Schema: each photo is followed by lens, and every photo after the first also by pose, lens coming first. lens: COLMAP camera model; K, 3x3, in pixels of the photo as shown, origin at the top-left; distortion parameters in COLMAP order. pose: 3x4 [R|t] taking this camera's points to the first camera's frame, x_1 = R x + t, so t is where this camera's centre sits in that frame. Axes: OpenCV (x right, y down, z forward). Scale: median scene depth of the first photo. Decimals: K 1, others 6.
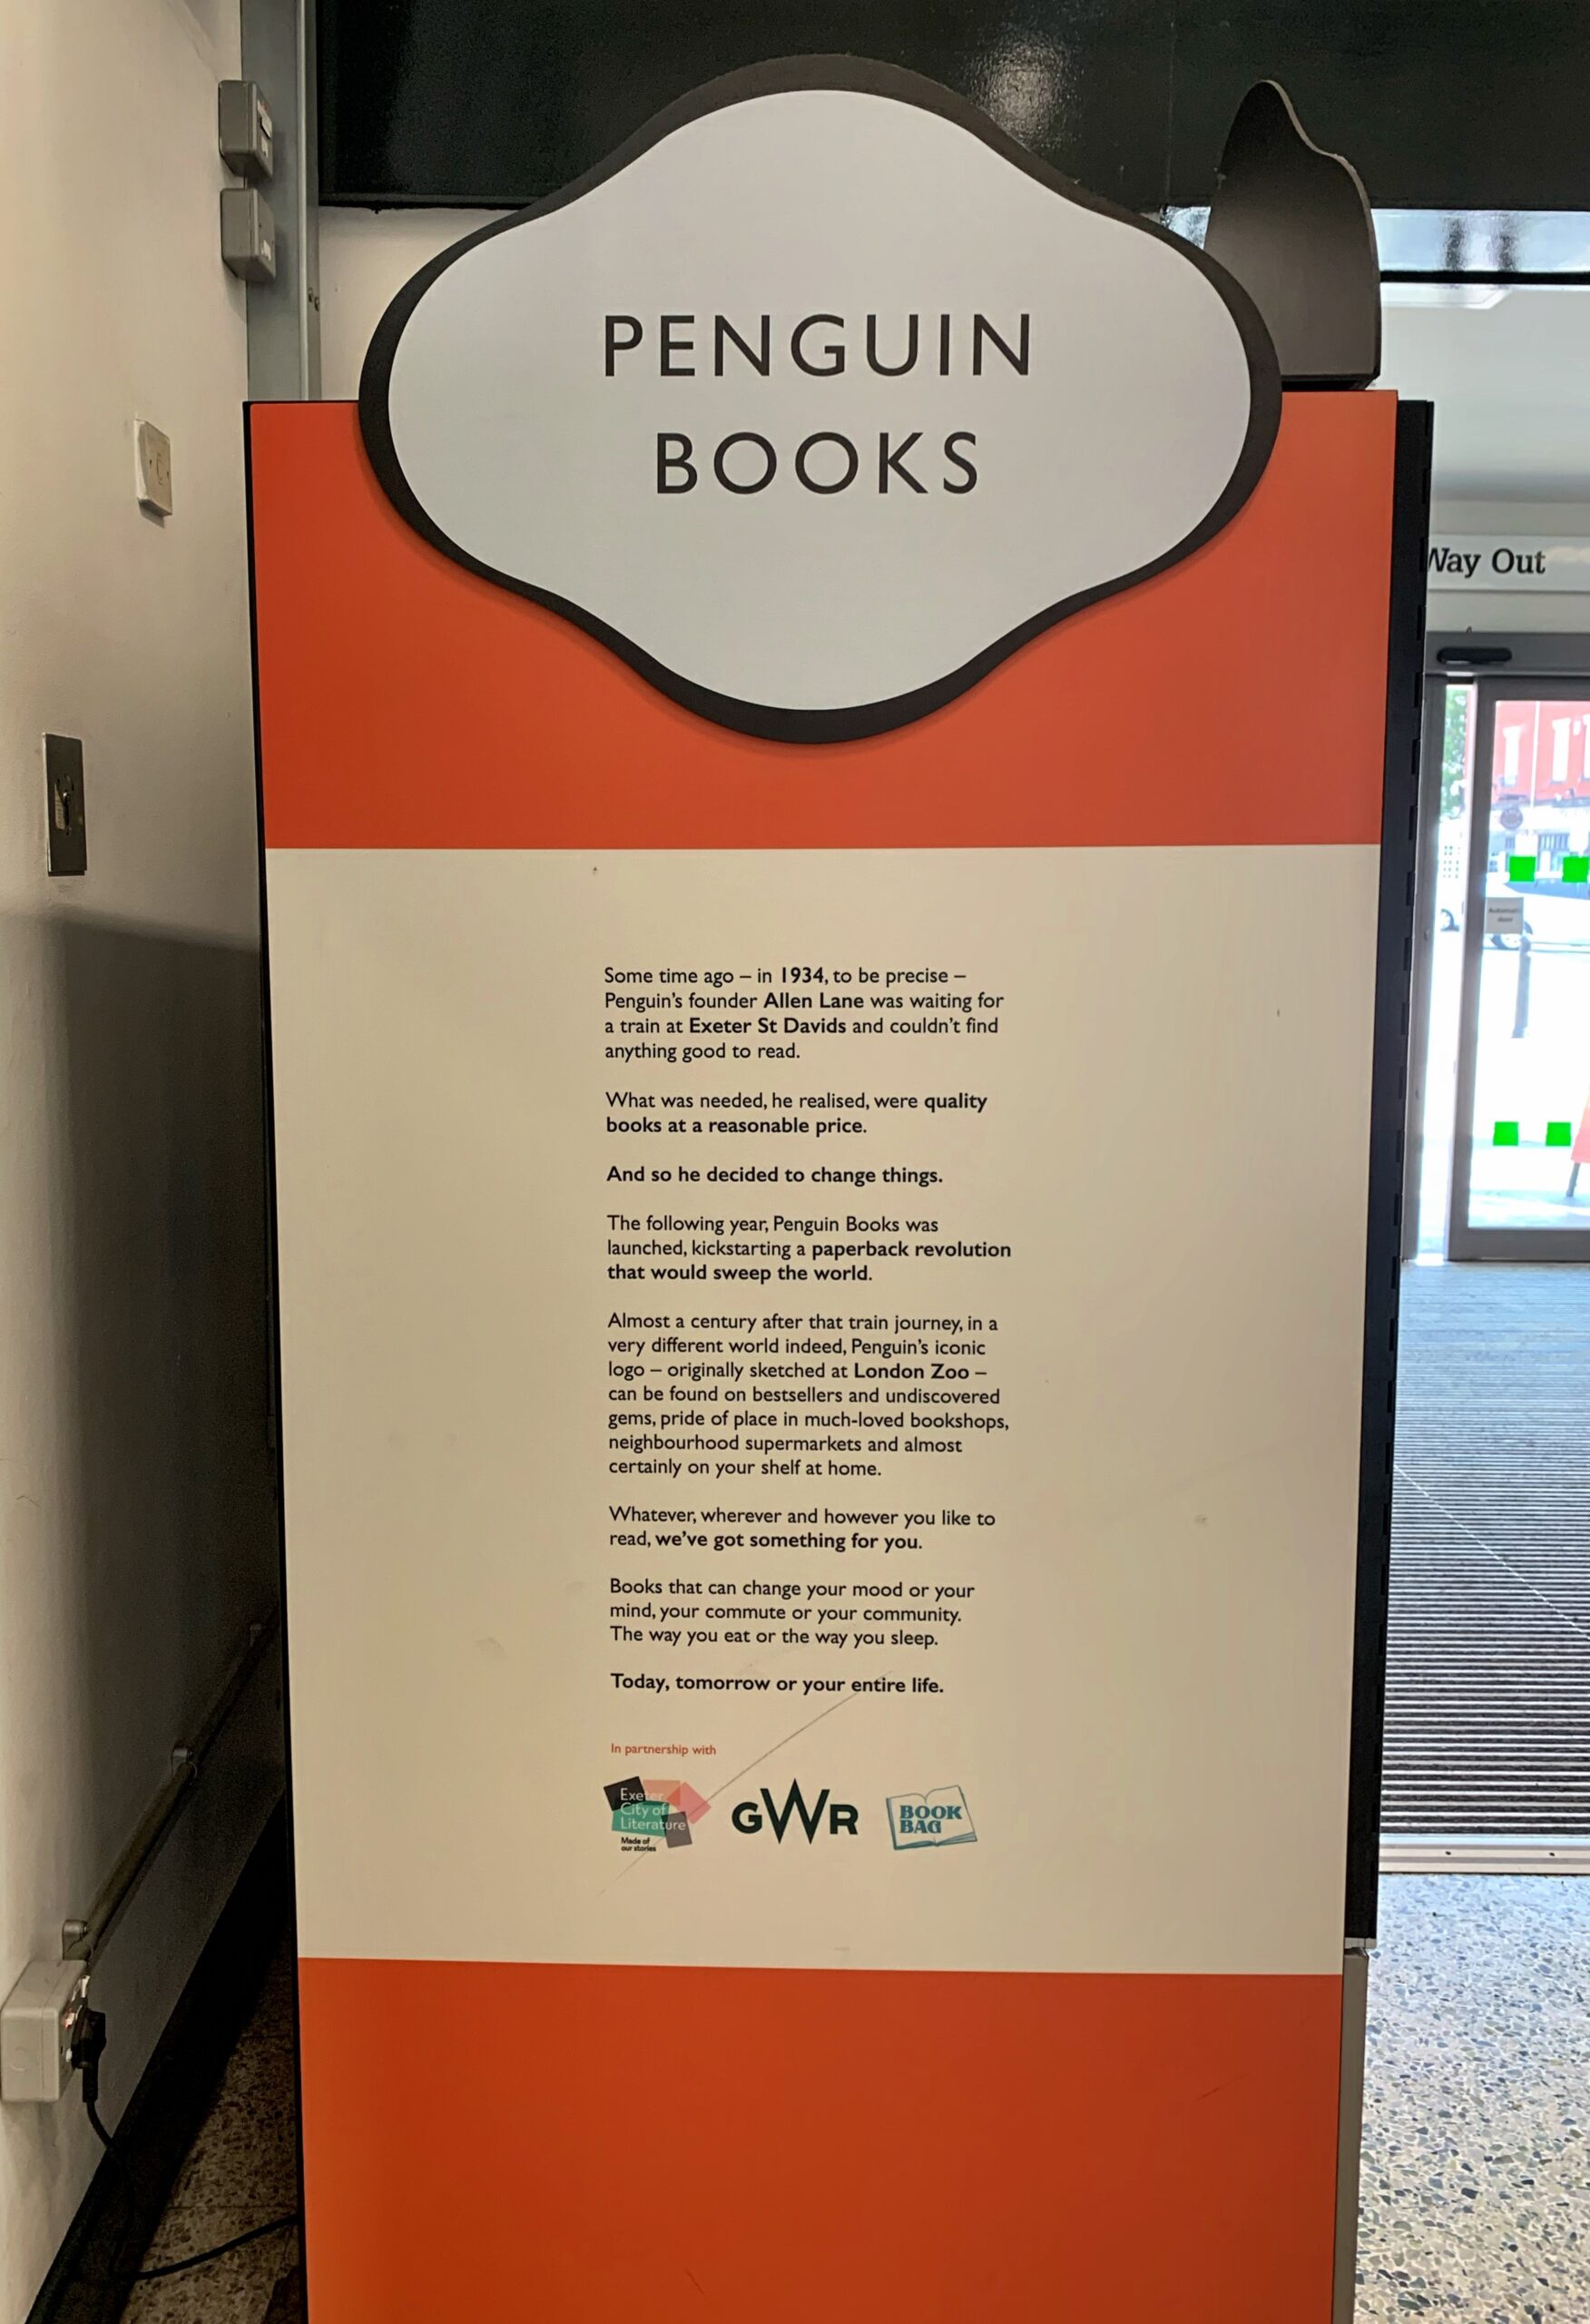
lens RADIAL K [[1763.3, 0, 794.4], [0, 1763.3, 1116.8], [0, 0, 1]] dist [0.044824, -0.063338]
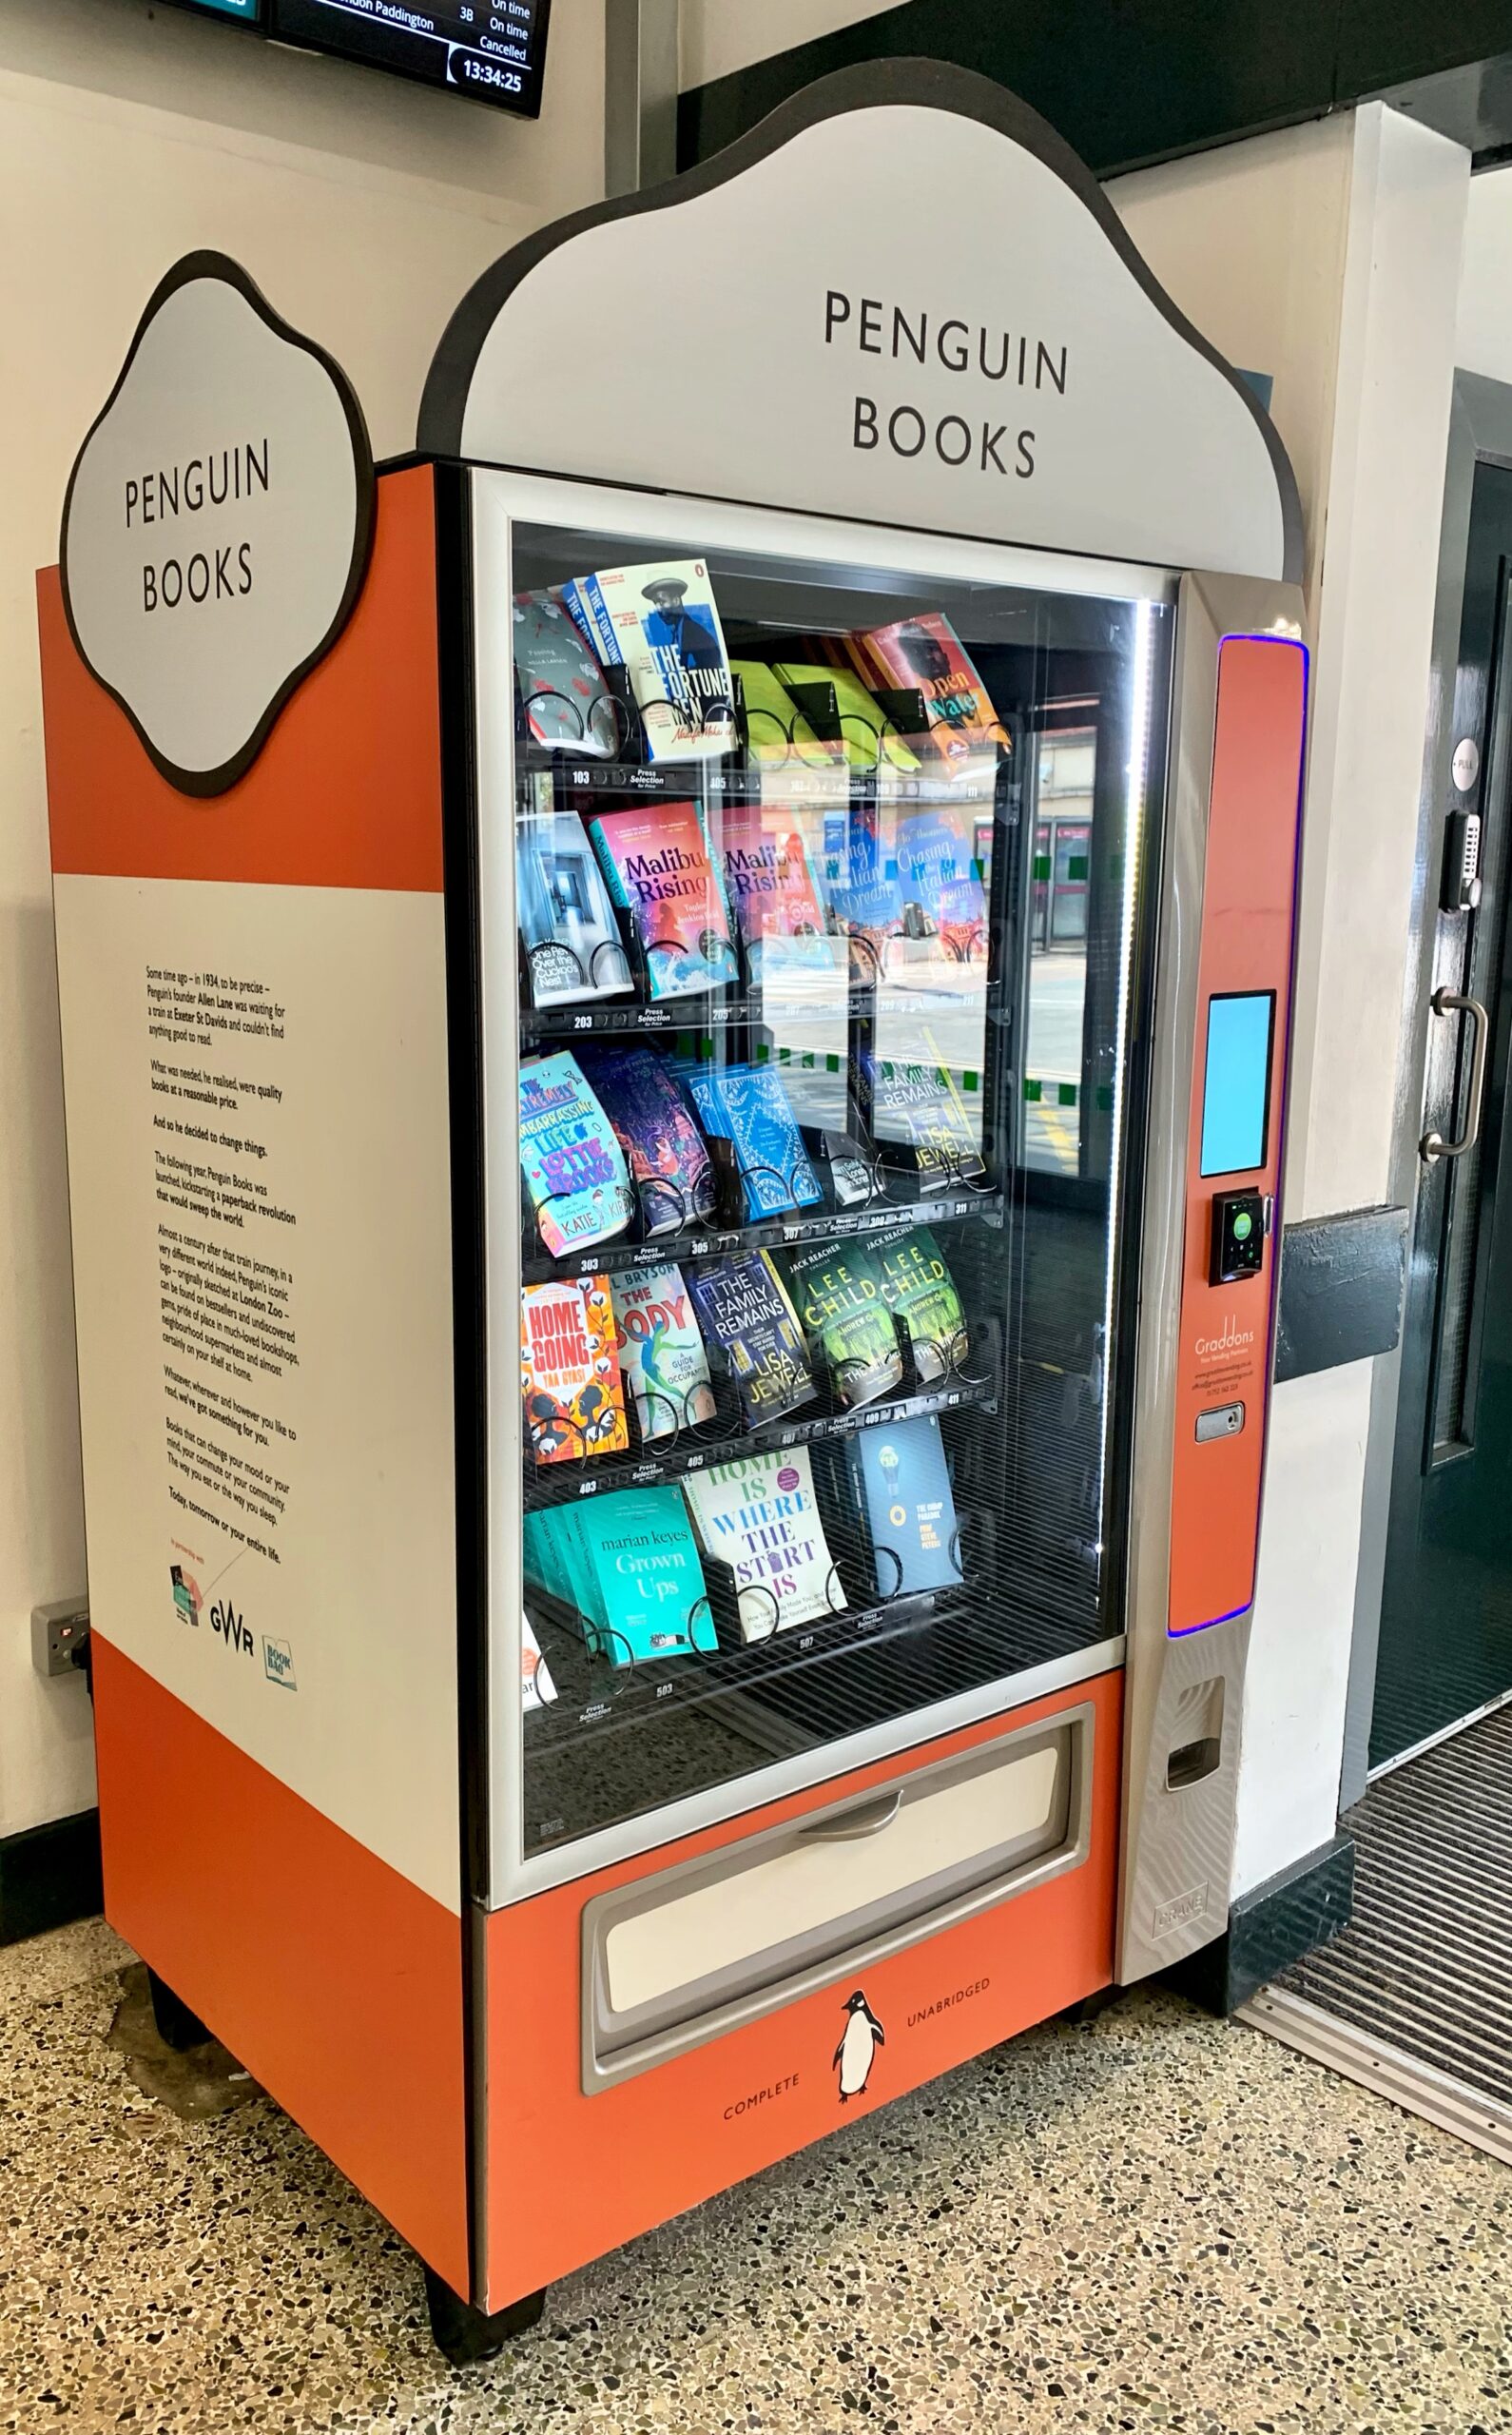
lens RADIAL K [[2041.3, 0, 756.0], [0, 2041.3, 1217.5], [0, 0, 1]] dist [0.001695, -0.003574]
pose [[0.650282, 0.143233, -0.746068, 1.378280], [-0.084091, 0.989602, 0.116692, -0.115763], [0.755025, -0.013145, 0.655565, 0.324474]]
